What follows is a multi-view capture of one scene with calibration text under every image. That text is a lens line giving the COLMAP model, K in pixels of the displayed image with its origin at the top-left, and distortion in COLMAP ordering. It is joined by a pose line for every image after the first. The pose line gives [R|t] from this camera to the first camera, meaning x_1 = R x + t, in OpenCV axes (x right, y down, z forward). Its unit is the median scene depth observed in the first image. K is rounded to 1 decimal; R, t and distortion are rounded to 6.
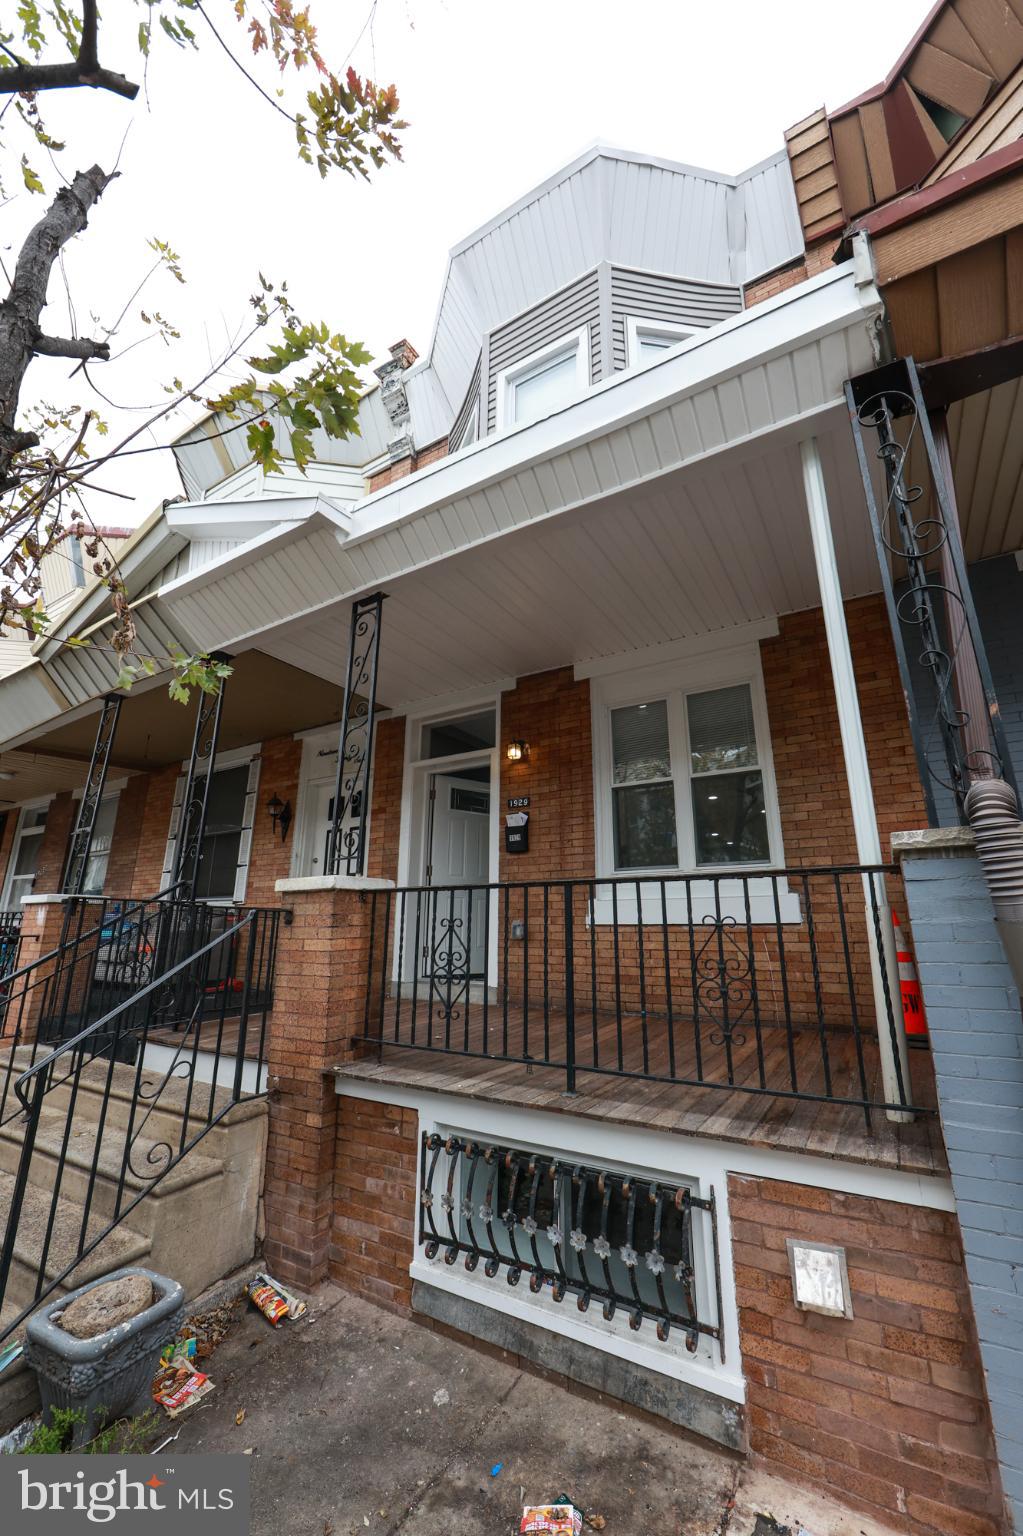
lens RADIAL K [[605.0, 0, 511.5], [0, 605.0, 768.0], [0, 0, 1]] dist [-0.014060, 0.002923]
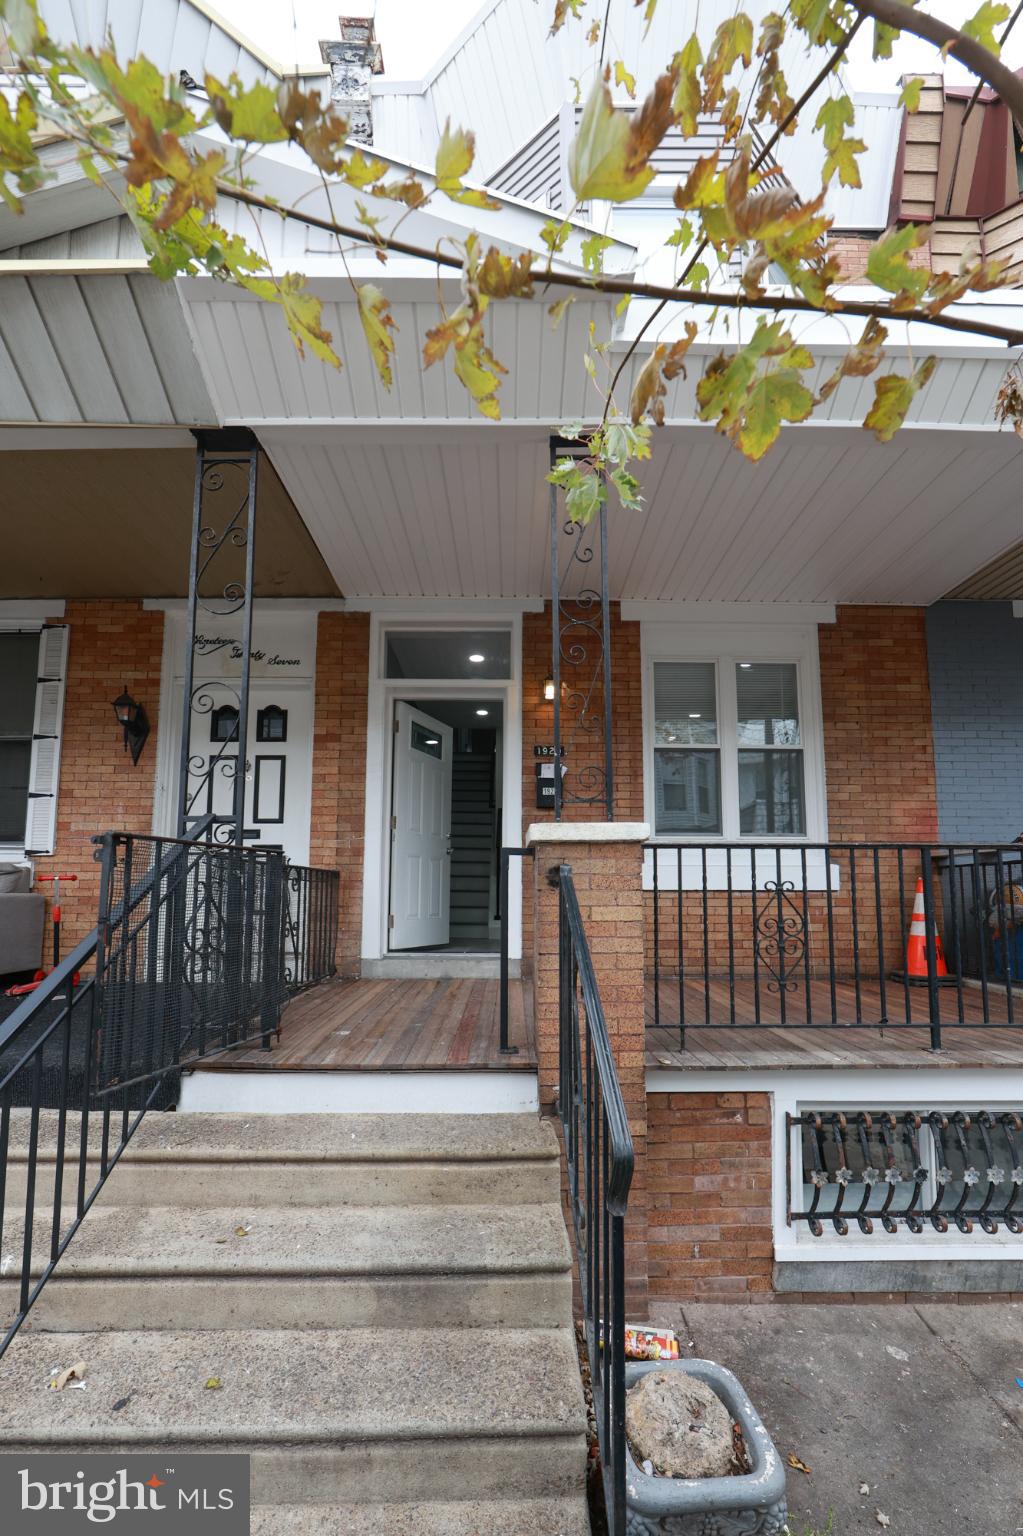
lens RADIAL K [[639.0, 0, 509.1], [0, 639.0, 842.1], [0, 0, 1]] dist [-0.015274, 0.003479]
pose [[0.847076, 0.047537, 0.529342, -0.592397], [-0.139432, 0.980982, 0.135030, 0.081310], [-0.512856, -0.188188, 0.837594, 0.290040]]
